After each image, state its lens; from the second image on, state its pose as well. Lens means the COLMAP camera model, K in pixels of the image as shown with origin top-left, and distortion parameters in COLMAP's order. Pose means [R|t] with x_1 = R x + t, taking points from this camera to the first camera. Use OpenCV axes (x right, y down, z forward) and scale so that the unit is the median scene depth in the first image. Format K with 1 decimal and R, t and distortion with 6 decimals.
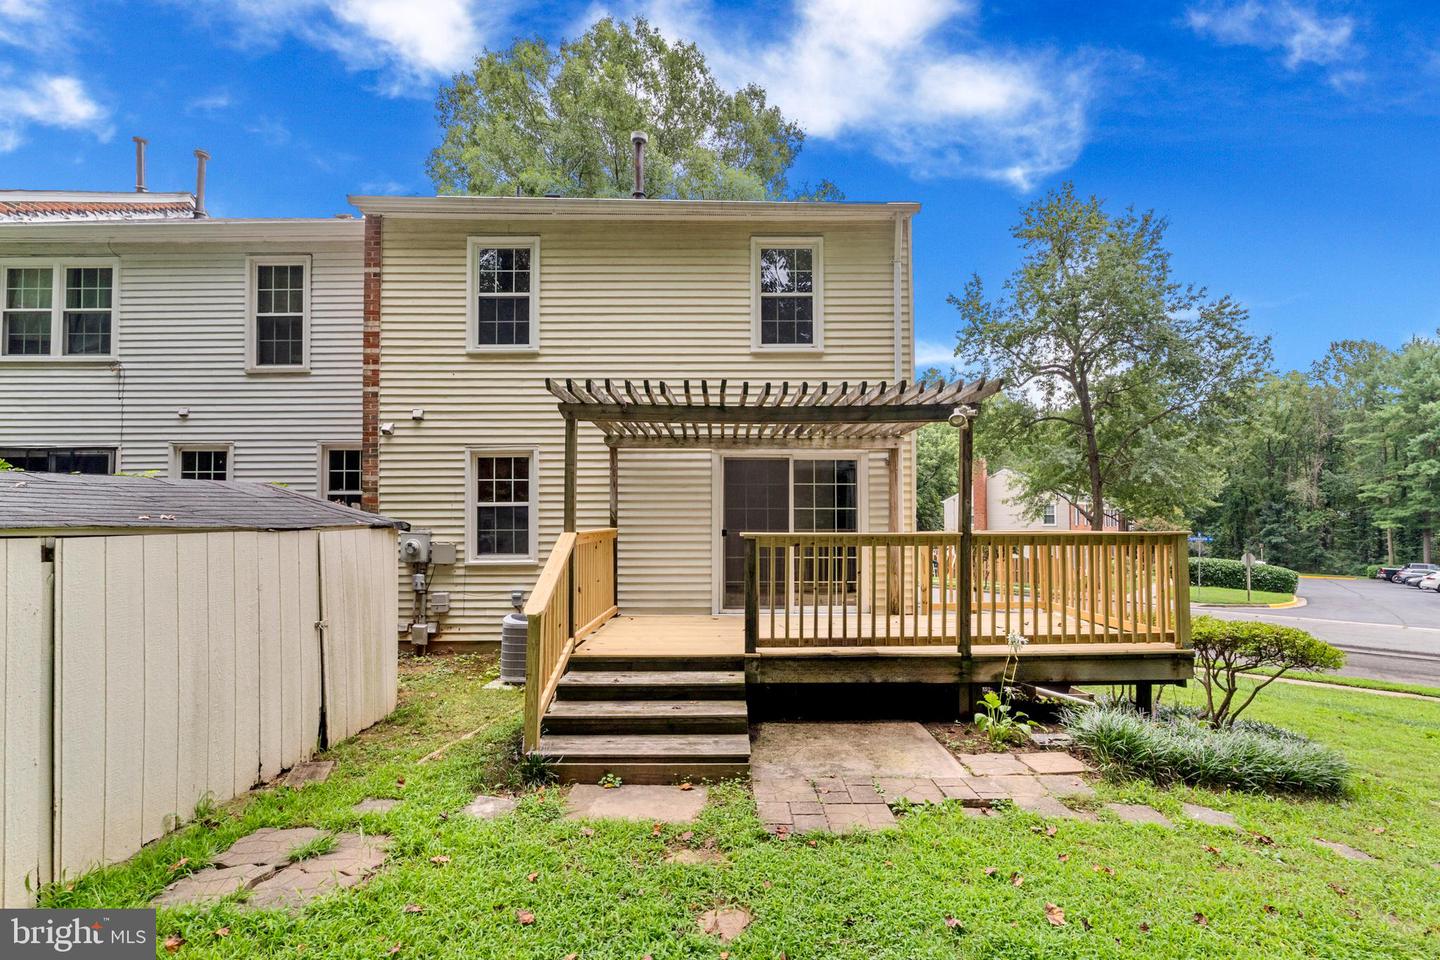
lens RADIAL K [[648.7, 0, 733.9], [0, 648.7, 517.4], [0, 0, 1]] dist [-0.006604, 0.000155]
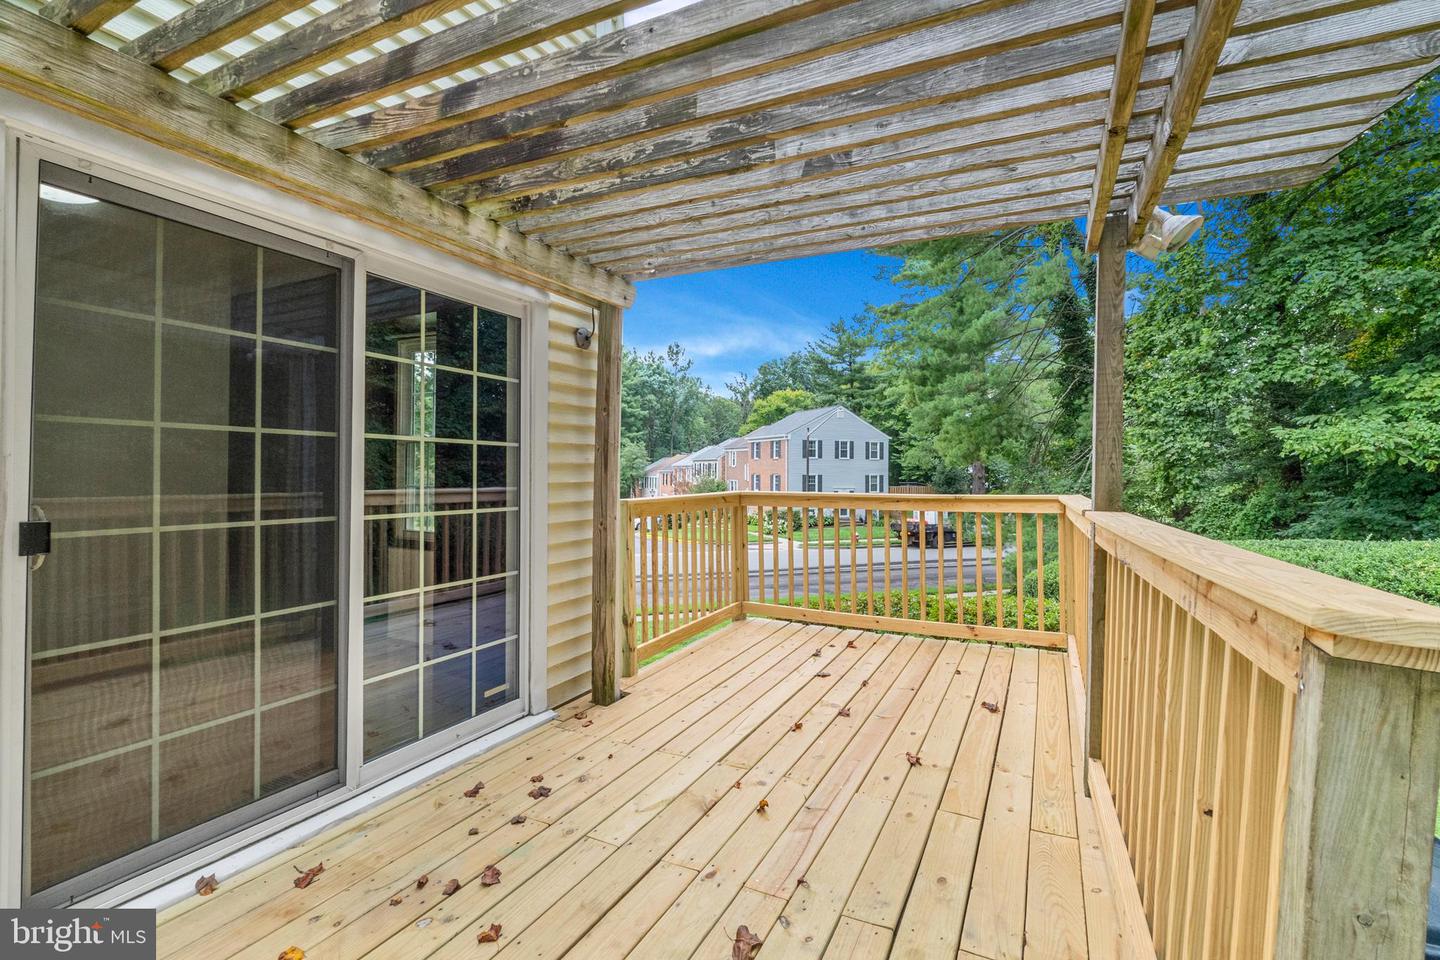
lens RADIAL K [[648.7, 0, 725.0], [0, 648.7, 468.5], [0, 0, 1]] dist [-0.006604, 0.000155]
pose [[0.474819, 0.012449, 0.879995, -0.089300], [-0.015838, 0.999859, -0.005599, 0.000386], [-0.879941, -0.011279, 0.474950, 0.724568]]
